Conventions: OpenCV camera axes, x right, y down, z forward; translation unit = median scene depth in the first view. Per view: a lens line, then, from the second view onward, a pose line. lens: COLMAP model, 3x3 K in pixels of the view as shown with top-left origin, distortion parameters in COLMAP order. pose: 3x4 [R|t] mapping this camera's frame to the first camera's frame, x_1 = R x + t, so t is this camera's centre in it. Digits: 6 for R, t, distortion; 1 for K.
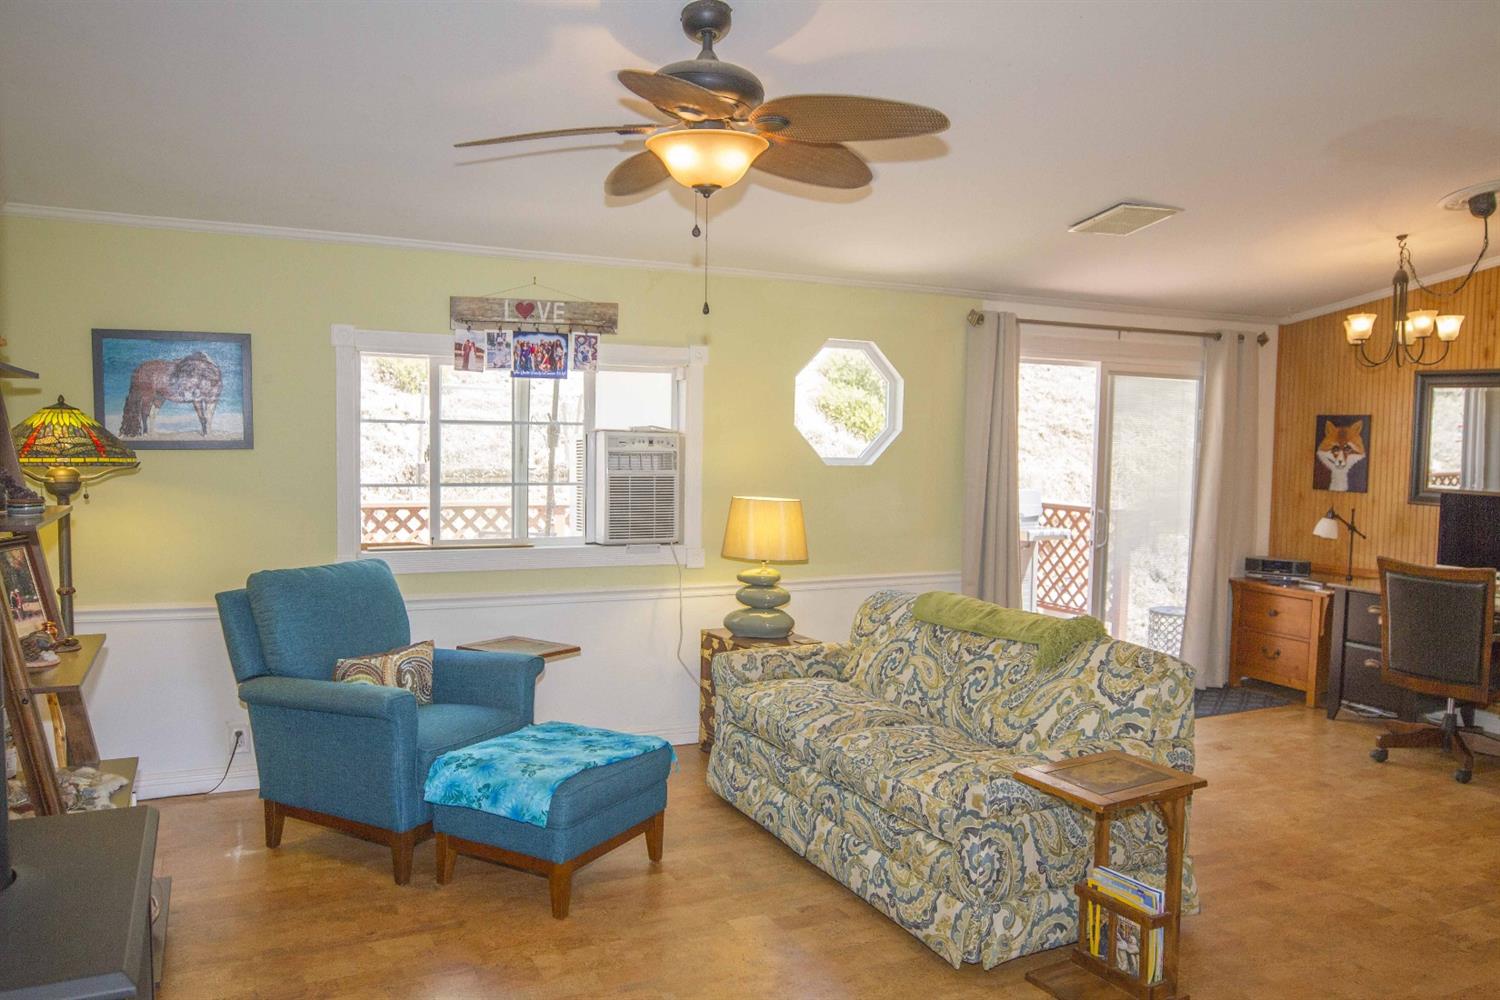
lens RADIAL K [[1110.4, 0, 735.2], [0, 1110.4, 499.8], [0, 0, 1]] dist [-0.036191, -0.003963]
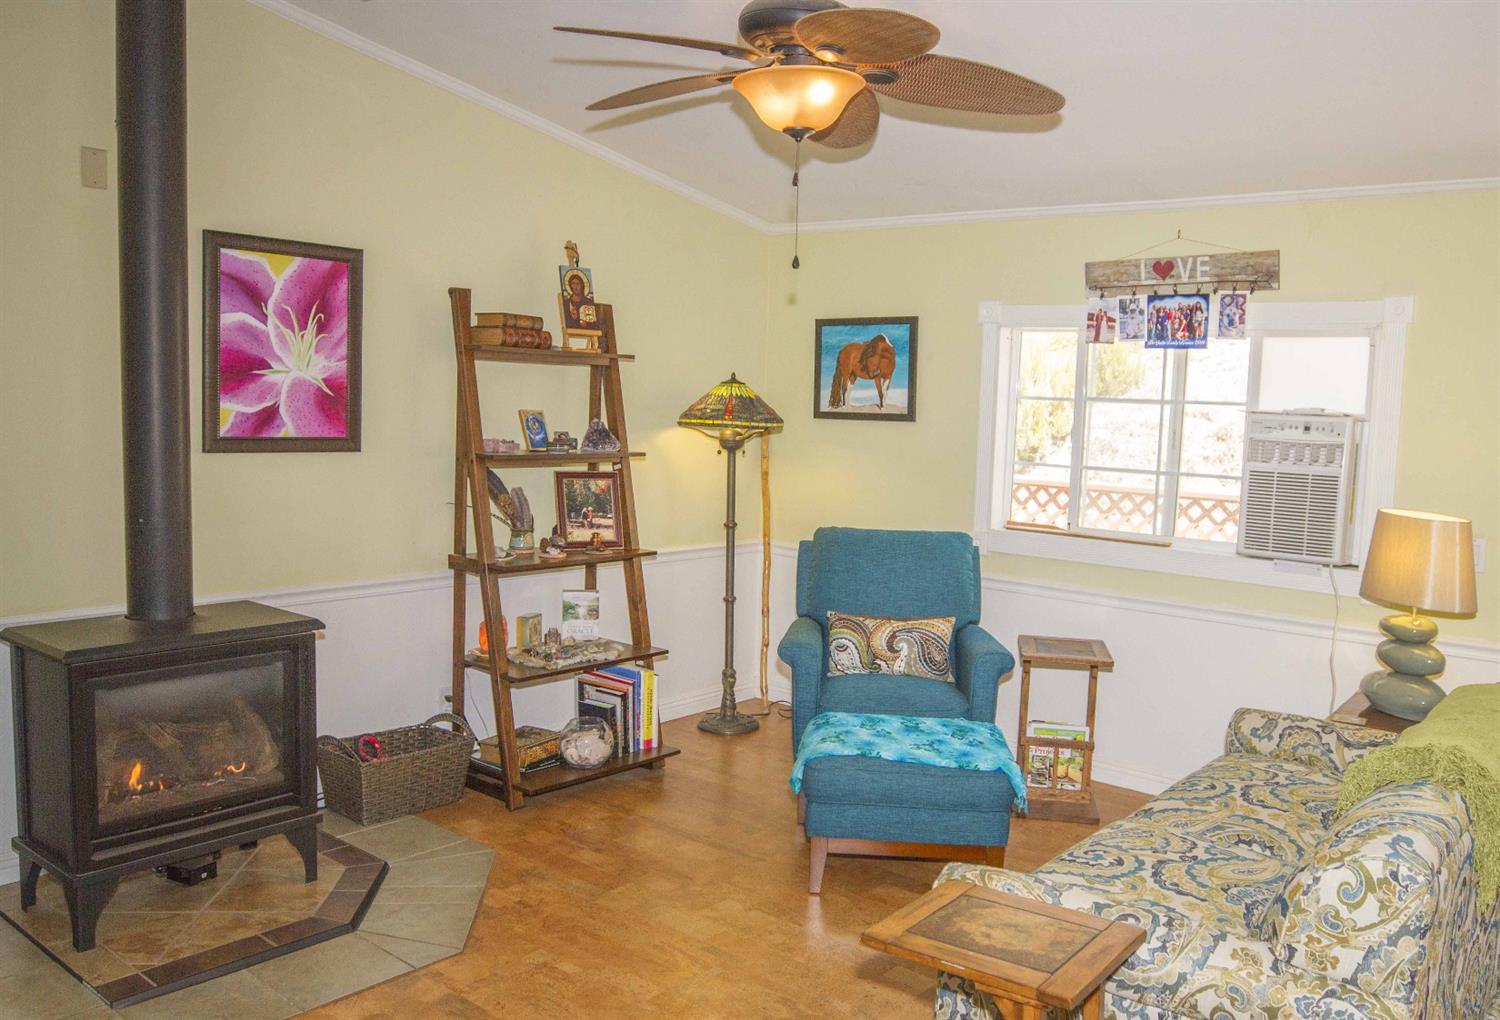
lens RADIAL K [[1195.5, 0, 778.3], [0, 1195.5, 511.2], [0, 0, 1]] dist [-0.037813, 0.012936]
pose [[0.435311, 0.086509, -0.896114, 0.495297], [-0.081335, 0.995081, 0.056552, -0.012334], [0.896599, 0.048267, 0.440206, 0.318125]]
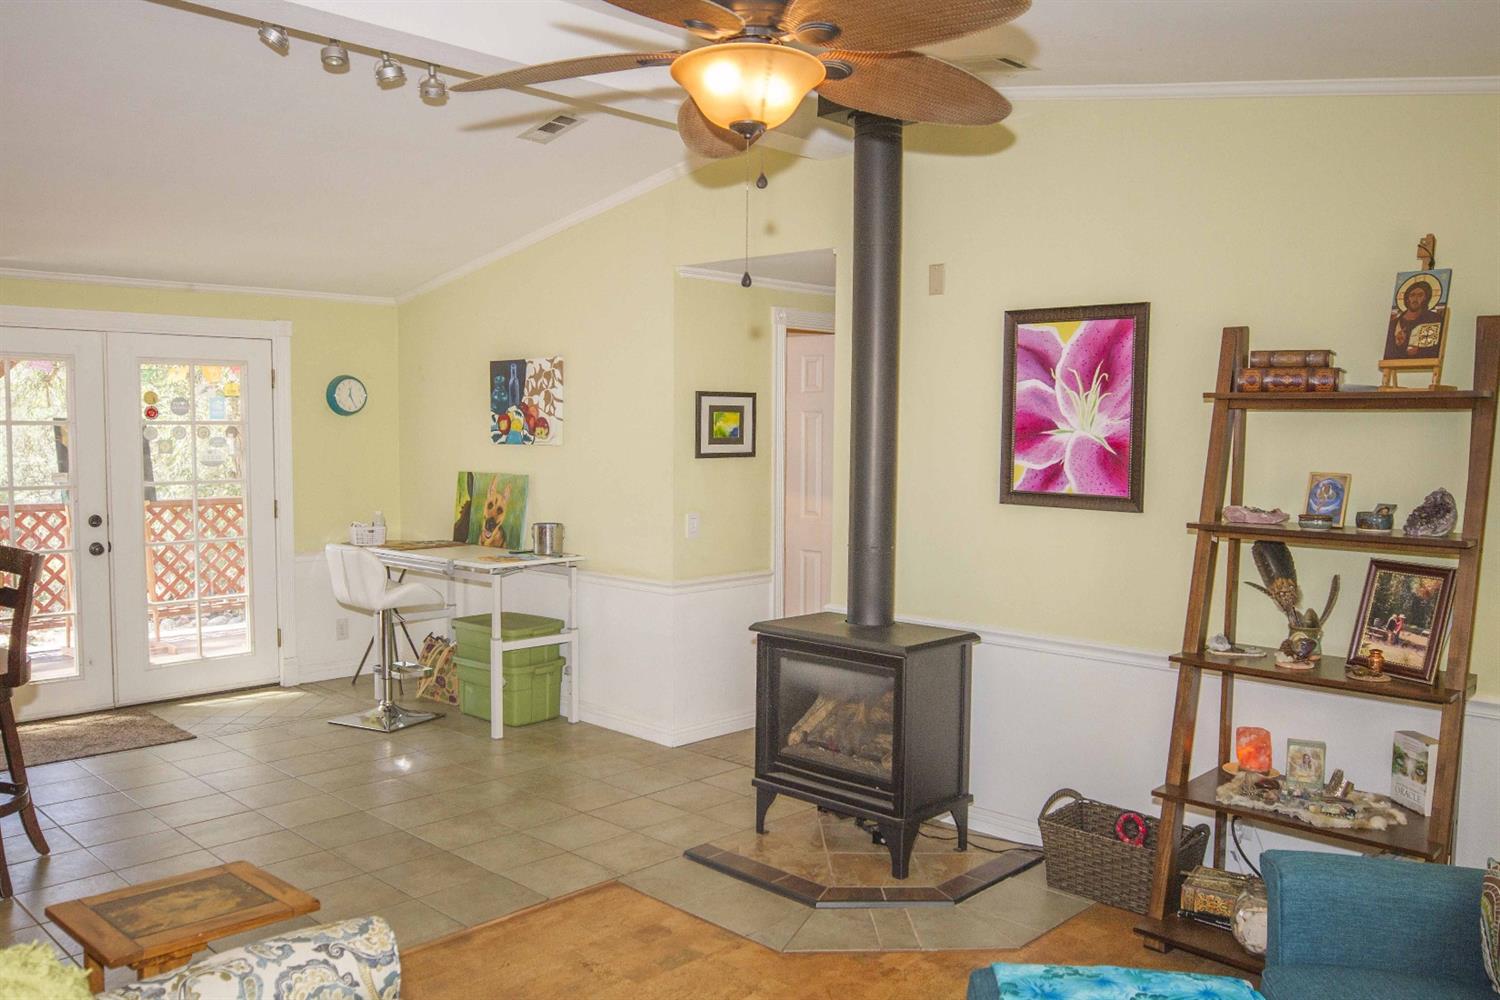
lens RADIAL K [[1168.4, 0, 758.1], [0, 1168.4, 497.4], [0, 0, 1]] dist [-0.042693, 0.008761]
pose [[-0.925570, -0.006990, -0.378511, 0.161383], [-0.050055, 0.993311, 0.104057, -0.059116], [0.375252, 0.115258, -0.919729, 1.008530]]
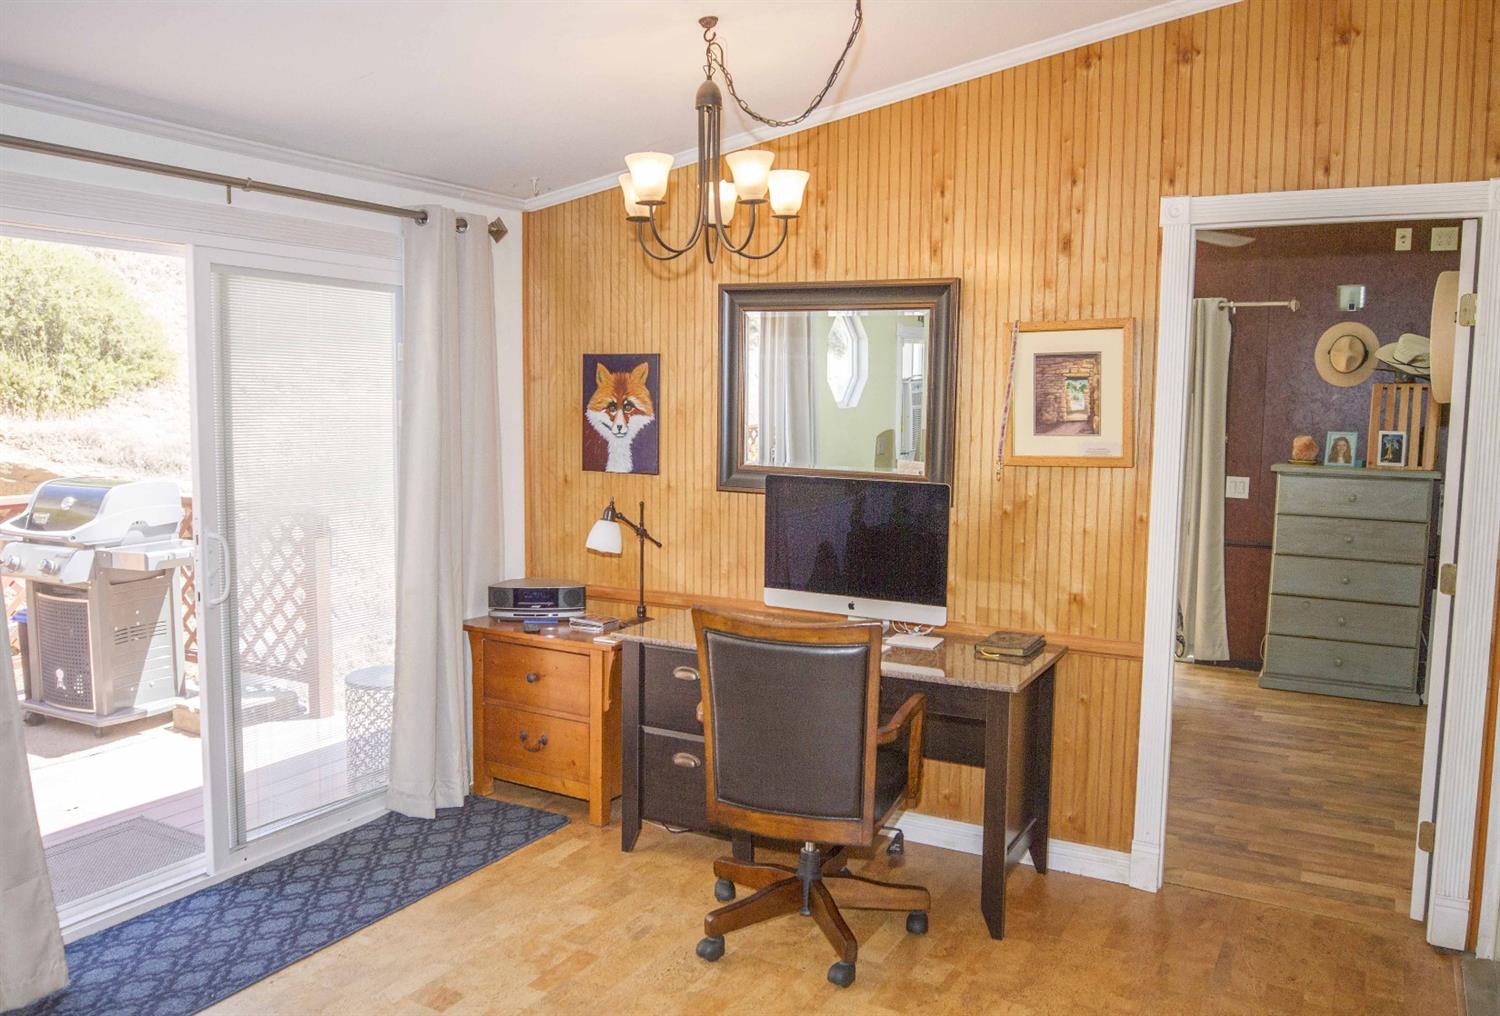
lens RADIAL K [[1168.4, 0, 762.8], [0, 1168.4, 505.7], [0, 0, 1]] dist [-0.042693, 0.008761]
pose [[0.807959, -0.064231, 0.585728, 0.272462], [0.039458, 0.997707, 0.054981, -0.029125], [-0.587916, -0.021311, 0.808641, 0.501596]]
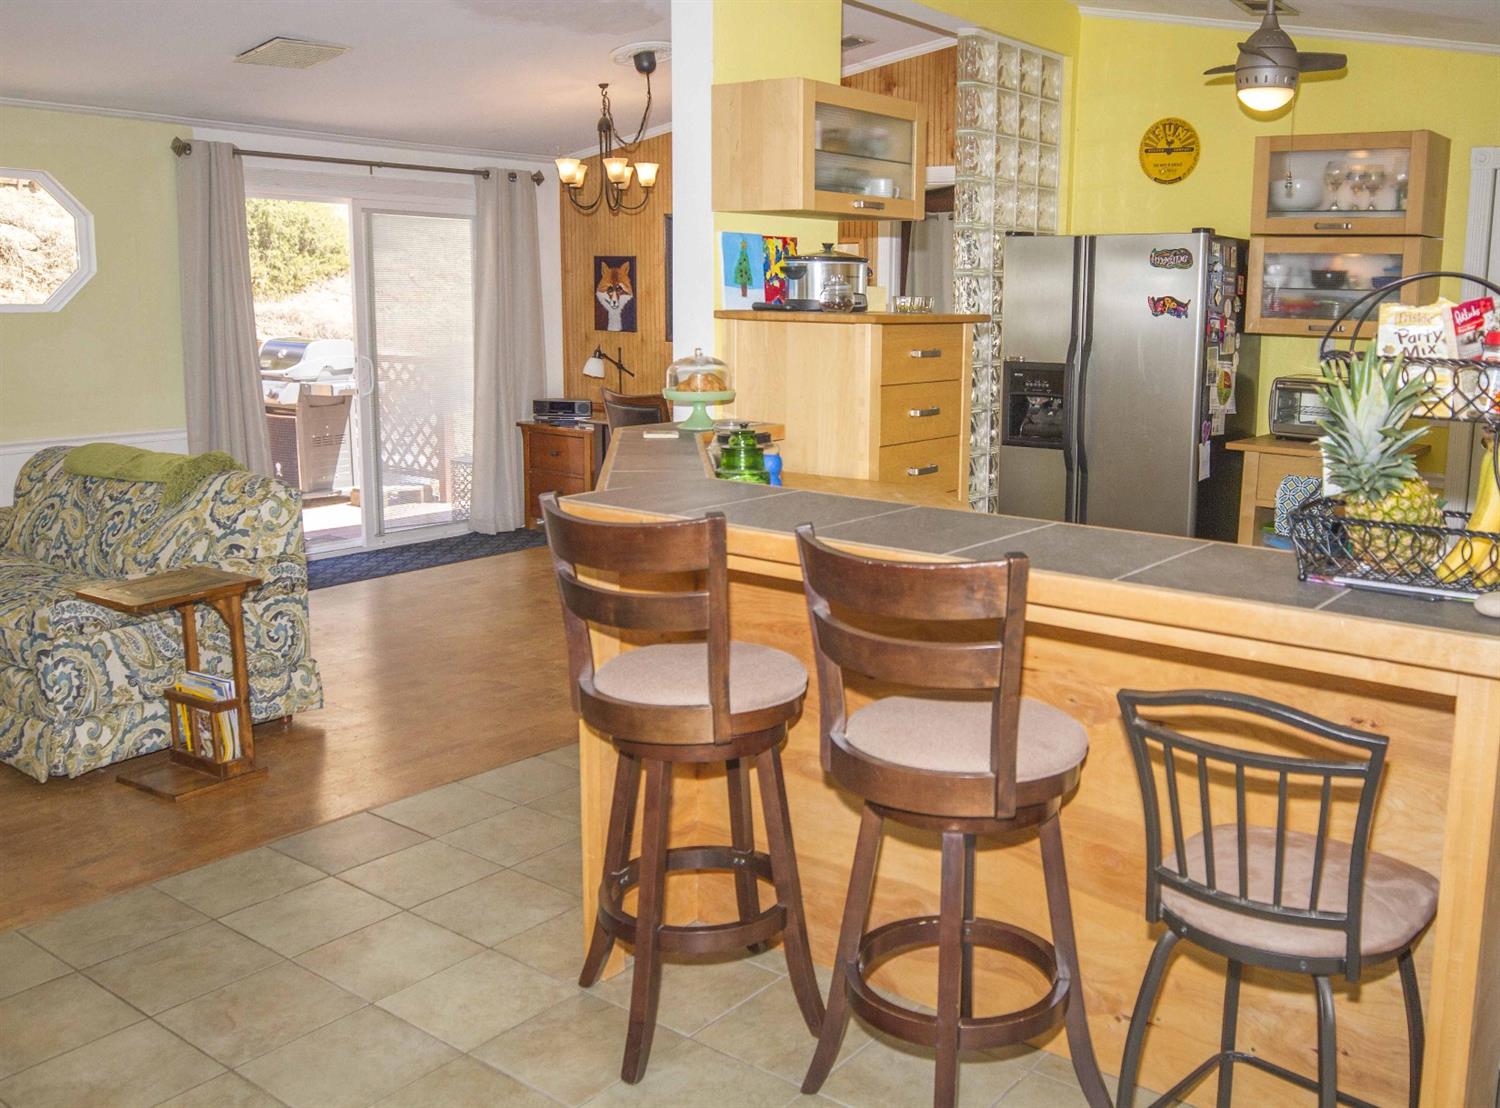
lens RADIAL K [[1347.6, 0, 898.0], [0, 1347.6, 507.2], [0, 0, 1]] dist [-0.052262, 0.032928]
pose [[0.862266, -0.083469, 0.499530, 0.173137], [0.028686, 0.992791, 0.116375, 0.021291], [-0.505643, -0.086016, 0.858444, -0.286484]]
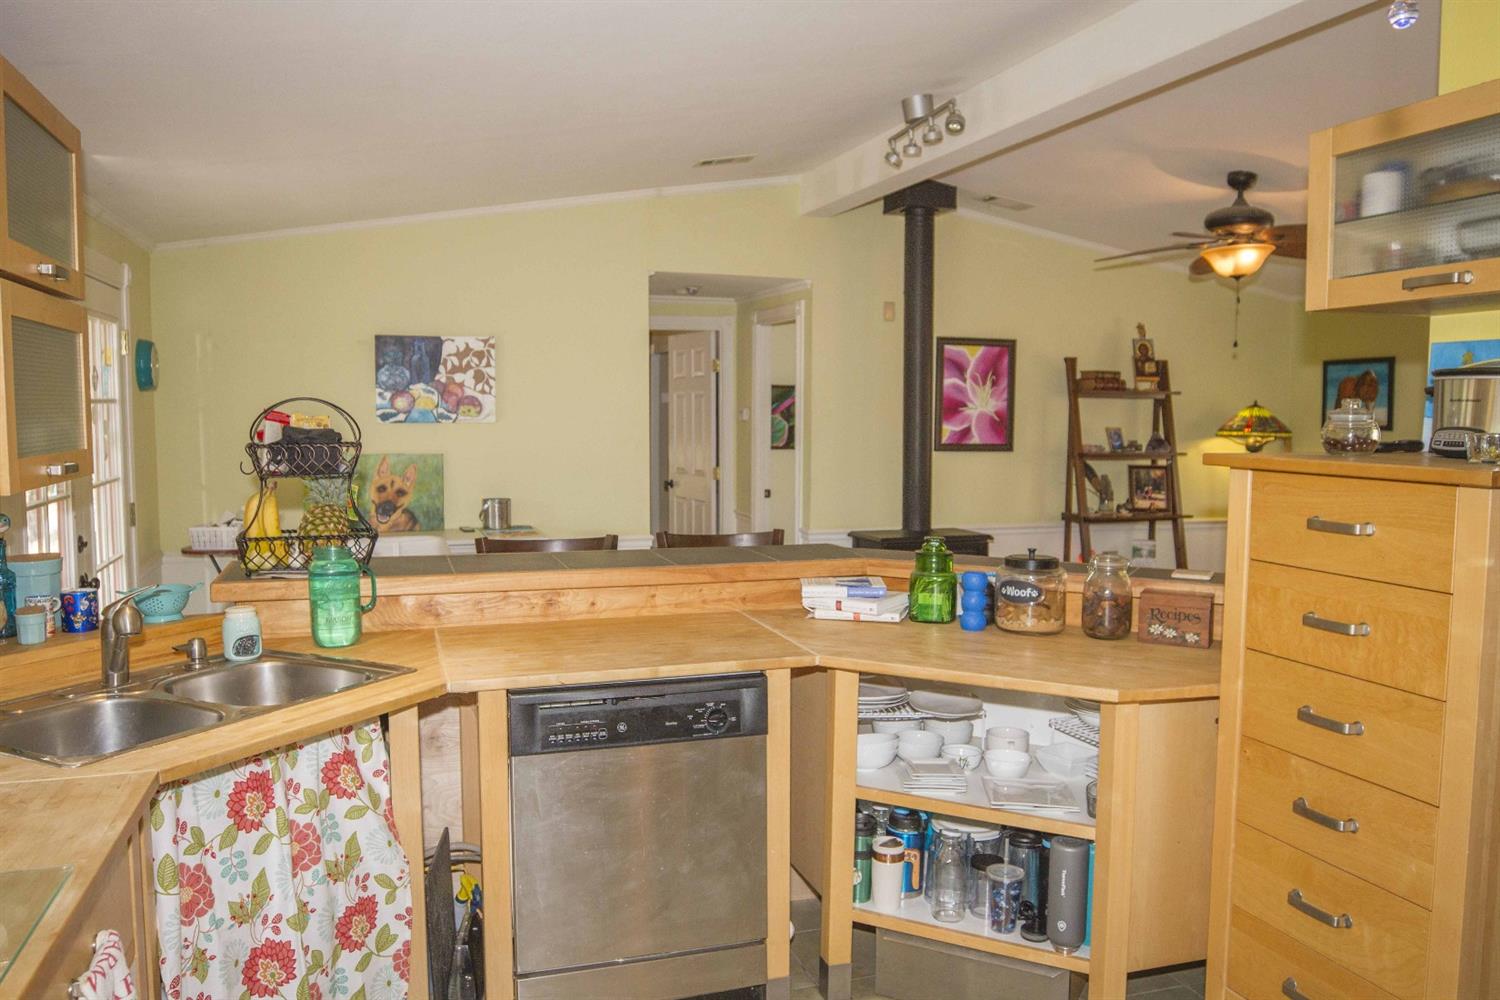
lens RADIAL K [[1168.4, 0, 757.8], [0, 1168.4, 505.6], [0, 0, 1]] dist [-0.042693, 0.008761]
pose [[-0.096233, 0.062831, -0.993374, 1.078274], [-0.066685, 0.995357, 0.069416, 0.003530], [0.993123, 0.072923, -0.091596, 0.244825]]
